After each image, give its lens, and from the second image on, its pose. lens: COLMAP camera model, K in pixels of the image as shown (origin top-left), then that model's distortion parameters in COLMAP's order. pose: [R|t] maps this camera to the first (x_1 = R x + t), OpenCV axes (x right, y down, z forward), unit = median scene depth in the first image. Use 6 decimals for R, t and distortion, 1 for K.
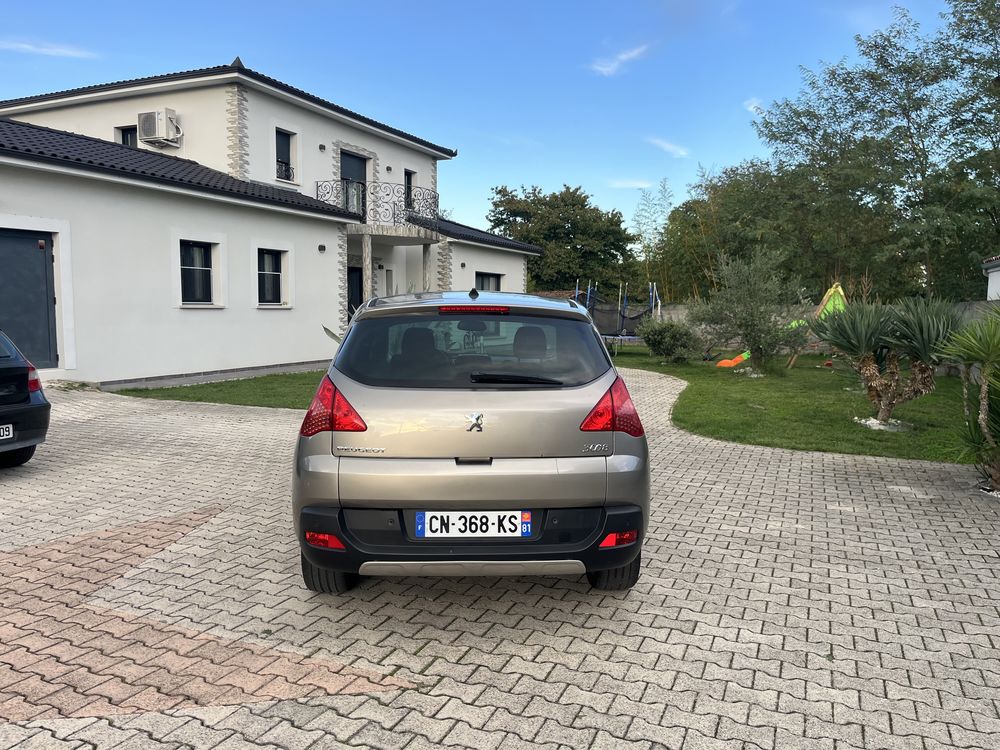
lens RADIAL K [[760.8, 0, 501.5], [0, 760.8, 379.4], [0, 0, 1]] dist [0.061628, -0.076014]
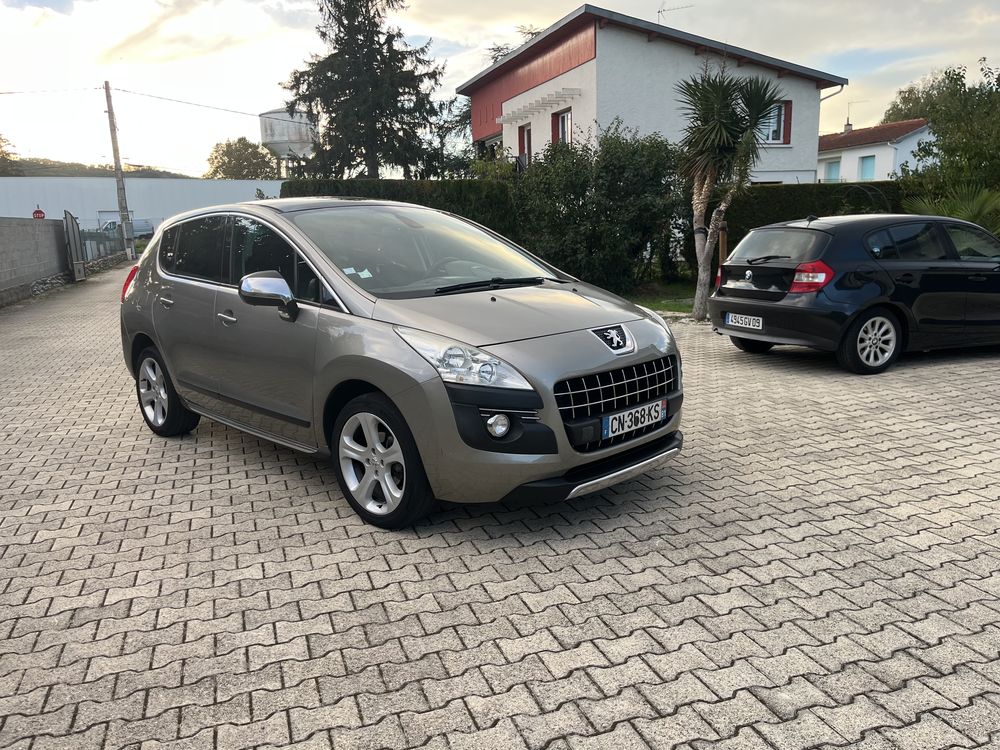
lens RADIAL K [[757.4, 0, 492.3], [0, 757.4, 373.3], [0, 0, 1]] dist [0.051092, -0.058675]
pose [[-0.737742, 0.134247, -0.661600, 0.170591], [-0.042852, 0.968739, 0.244354, -0.050564], [0.673722, 0.208621, -0.708926, 0.660668]]
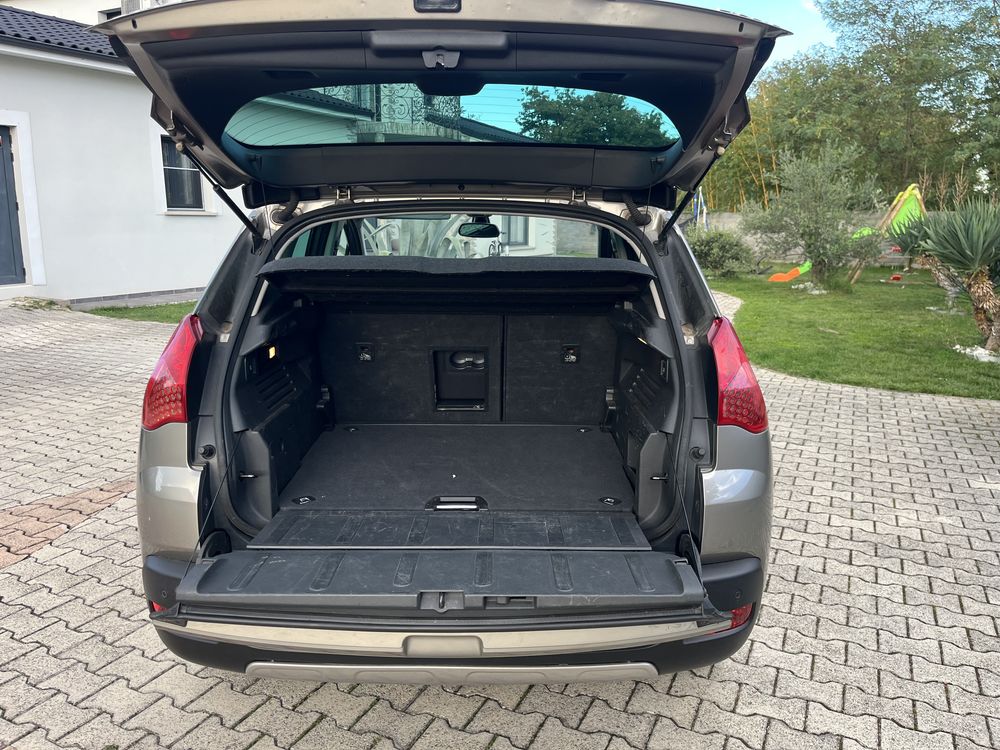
lens RADIAL K [[761.7, 0, 501.6], [0, 761.7, 360.7], [0, 0, 1]] dist [0.090969, -0.112381]
pose [[0.999215, 0.004830, -0.039323, 0.004564], [-0.001287, 0.995973, 0.089642, -0.005964], [0.039598, -0.089521, 0.995197, 0.109394]]
